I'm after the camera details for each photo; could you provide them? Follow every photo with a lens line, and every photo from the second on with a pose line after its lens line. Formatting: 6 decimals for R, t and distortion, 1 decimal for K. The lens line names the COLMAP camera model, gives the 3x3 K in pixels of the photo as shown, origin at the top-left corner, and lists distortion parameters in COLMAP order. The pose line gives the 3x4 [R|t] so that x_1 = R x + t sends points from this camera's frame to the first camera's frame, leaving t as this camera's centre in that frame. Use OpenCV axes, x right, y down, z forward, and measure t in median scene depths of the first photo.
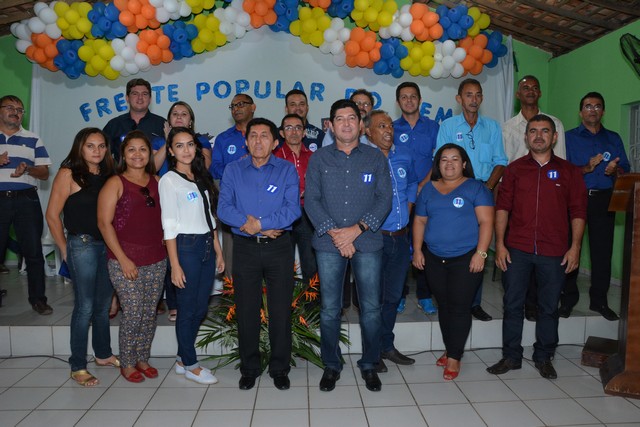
lens RADIAL K [[507.8, 0, 324.4], [0, 507.8, 214.6], [0, 0, 1]] dist [-0.146108, 0.133794]
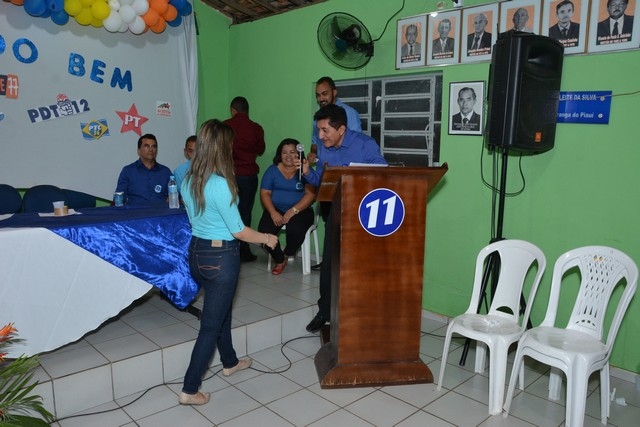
lens RADIAL K [[496.2, 0, 323.5], [0, 496.2, 218.3], [0, 0, 1]] dist [-0.163283, 0.126886]
pose [[0.754495, -0.090403, 0.650050, -0.048090], [0.027886, 0.993989, 0.105869, -0.044033], [-0.655713, -0.061750, 0.752481, 0.178034]]
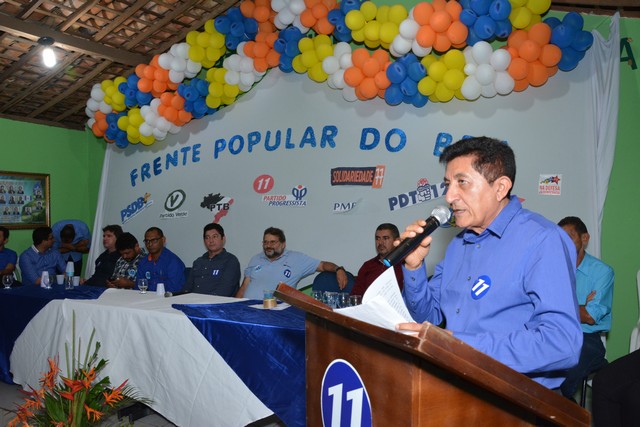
lens RADIAL K [[507.8, 0, 324.4], [0, 507.8, 214.6], [0, 0, 1]] dist [-0.146108, 0.133794]
pose [[0.843631, -0.019603, -0.536566, 0.428316], [-0.020372, 0.997445, -0.068471, -0.065308], [0.536537, 0.068695, 0.841076, 0.331480]]
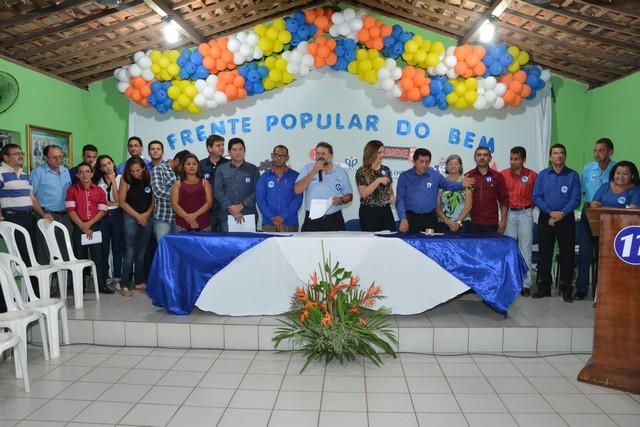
lens RADIAL K [[507.8, 0, 324.4], [0, 507.8, 214.6], [0, 0, 1]] dist [-0.146108, 0.133794]
pose [[0.995070, 0.008560, -0.098806, -0.007657], [-0.010243, 0.999811, -0.016536, -0.019566], [0.098645, 0.017467, 0.994969, -0.139224]]
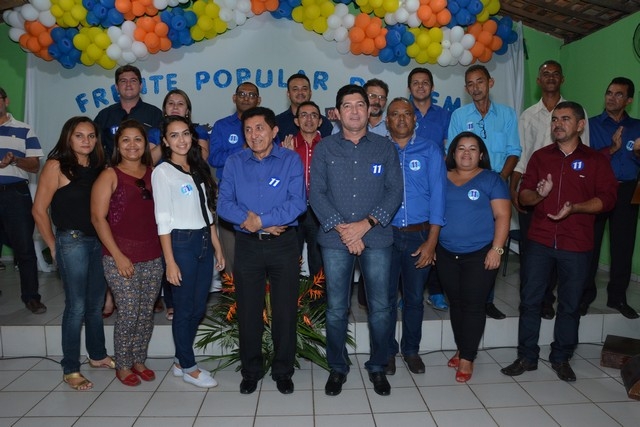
lens RADIAL K [[507.8, 0, 324.4], [0, 507.8, 214.6], [0, 0, 1]] dist [-0.146108, 0.133794]
pose [[0.999973, -0.003384, -0.006467, -0.002062], [0.003482, 0.999876, 0.015332, -0.001204], [0.006414, -0.015354, 0.999862, 0.031387]]
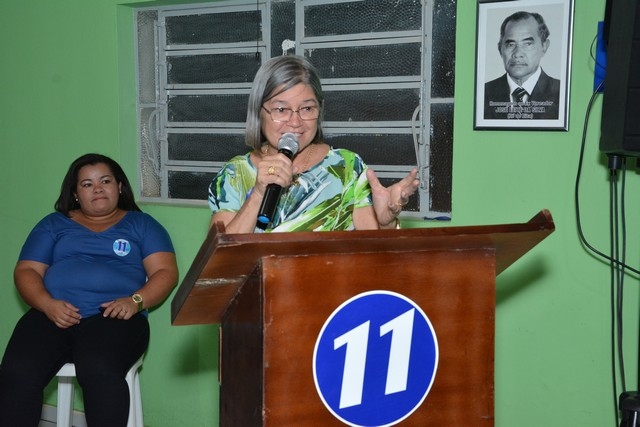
lens RADIAL K [[935.7, 0, 321.9], [0, 935.7, 213.5], [0, 0, 1]] dist [0.164318, 0.081995]
pose [[0.590660, -0.059635, 0.804714, 0.048748], [0.048430, 0.998087, 0.038418, -0.060235], [-0.805466, 0.016280, 0.592419, 0.336301]]
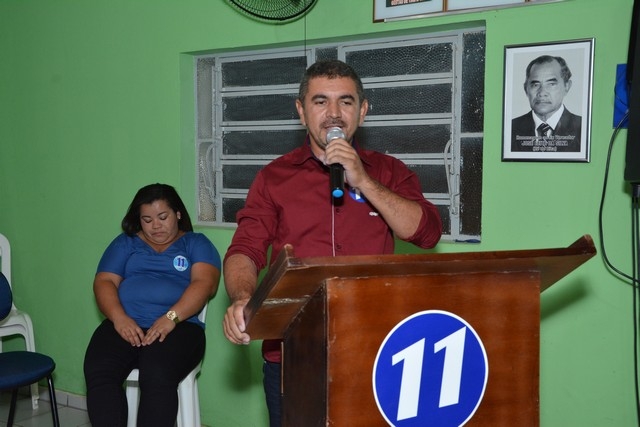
lens RADIAL K [[808.6, 0, 320.0], [0, 808.6, 213.5], [0, 0, 1]] dist [0.079545, 0.050277]
pose [[0.611631, -0.038808, 0.790191, 0.057895], [0.047912, 0.998780, 0.011967, -0.061695], [-0.789691, 0.030540, 0.612744, 0.361196]]
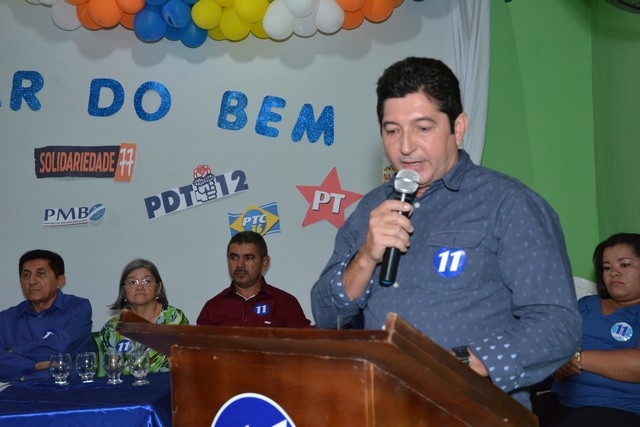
lens RADIAL K [[935.7, 0, 321.9], [0, 935.7, 213.5], [0, 0, 1]] dist [0.164318, 0.081995]
pose [[0.984127, -0.055116, -0.168690, 0.400342], [0.040965, 0.995431, -0.086247, -0.050404], [0.172673, 0.077967, 0.981889, 0.216524]]
